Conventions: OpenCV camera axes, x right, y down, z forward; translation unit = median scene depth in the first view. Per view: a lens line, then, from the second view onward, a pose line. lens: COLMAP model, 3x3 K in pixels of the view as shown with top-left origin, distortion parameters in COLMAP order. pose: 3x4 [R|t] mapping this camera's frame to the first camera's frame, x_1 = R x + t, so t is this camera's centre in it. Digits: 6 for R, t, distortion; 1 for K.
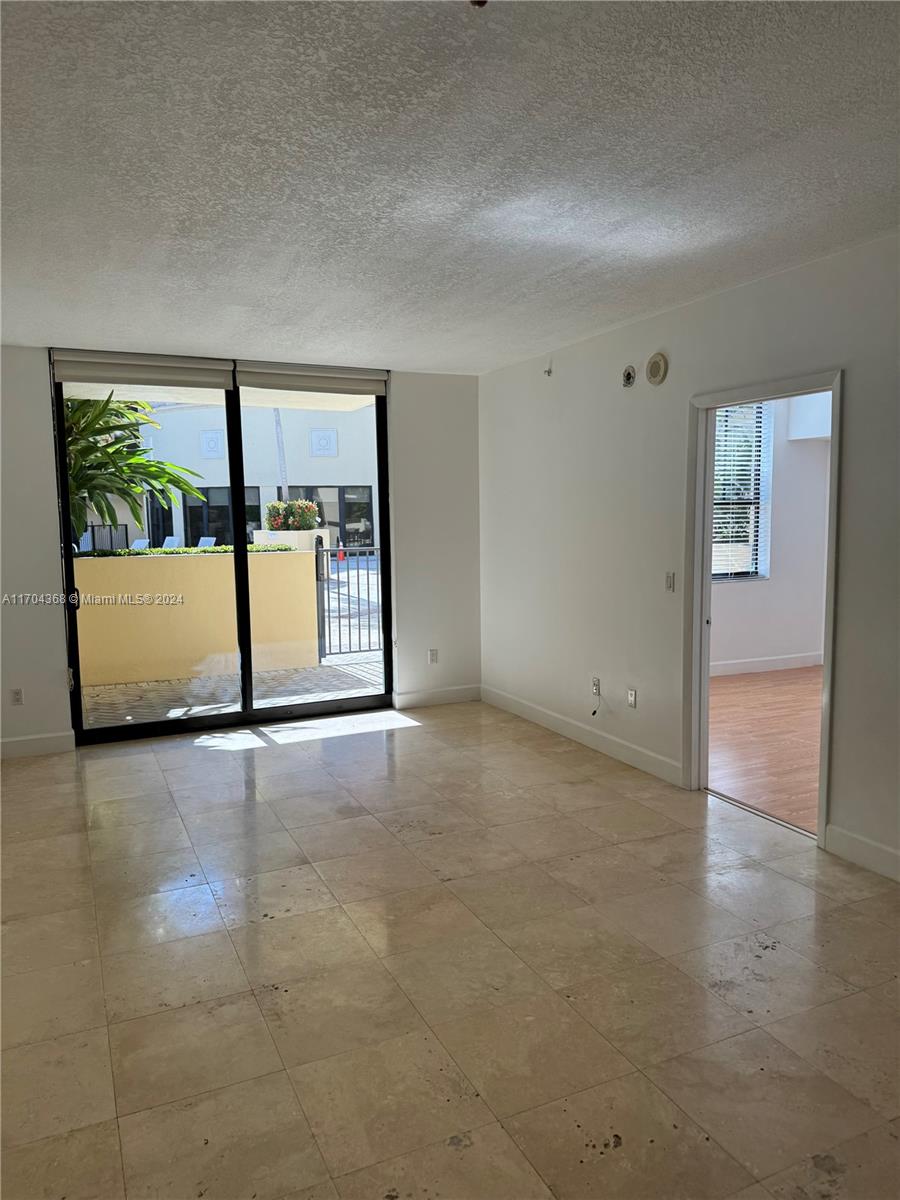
lens RADIAL K [[840.8, 0, 450.1], [0, 840.8, 596.7], [0, 0, 1]] dist [0.033583, -0.006179]
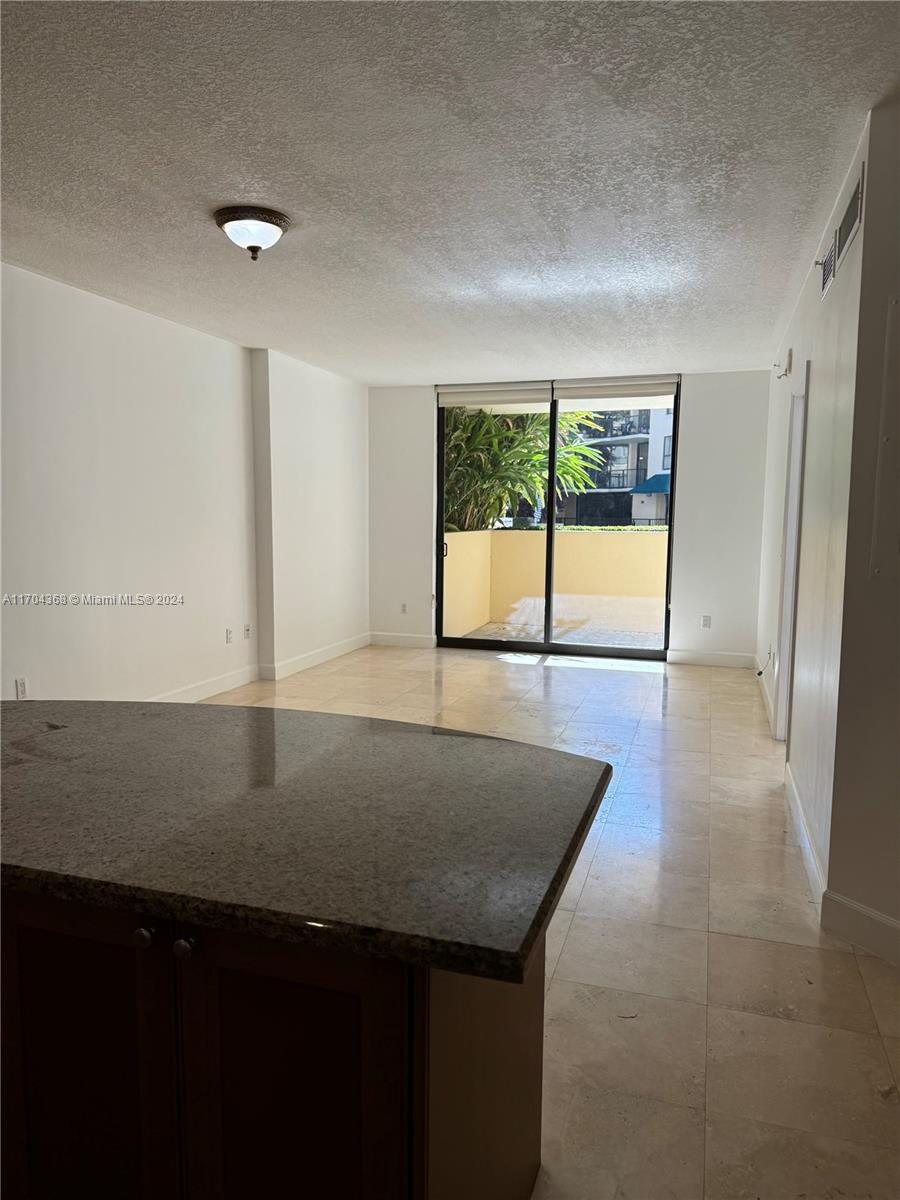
lens RADIAL K [[840.8, 0, 448.1], [0, 840.8, 602.8], [0, 0, 1]] dist [0.033583, -0.006179]
pose [[0.734500, 0.095319, -0.671881, 0.496257], [-0.090061, 0.995020, 0.042707, 0.027827], [0.672605, 0.029142, 0.739427, -0.087353]]
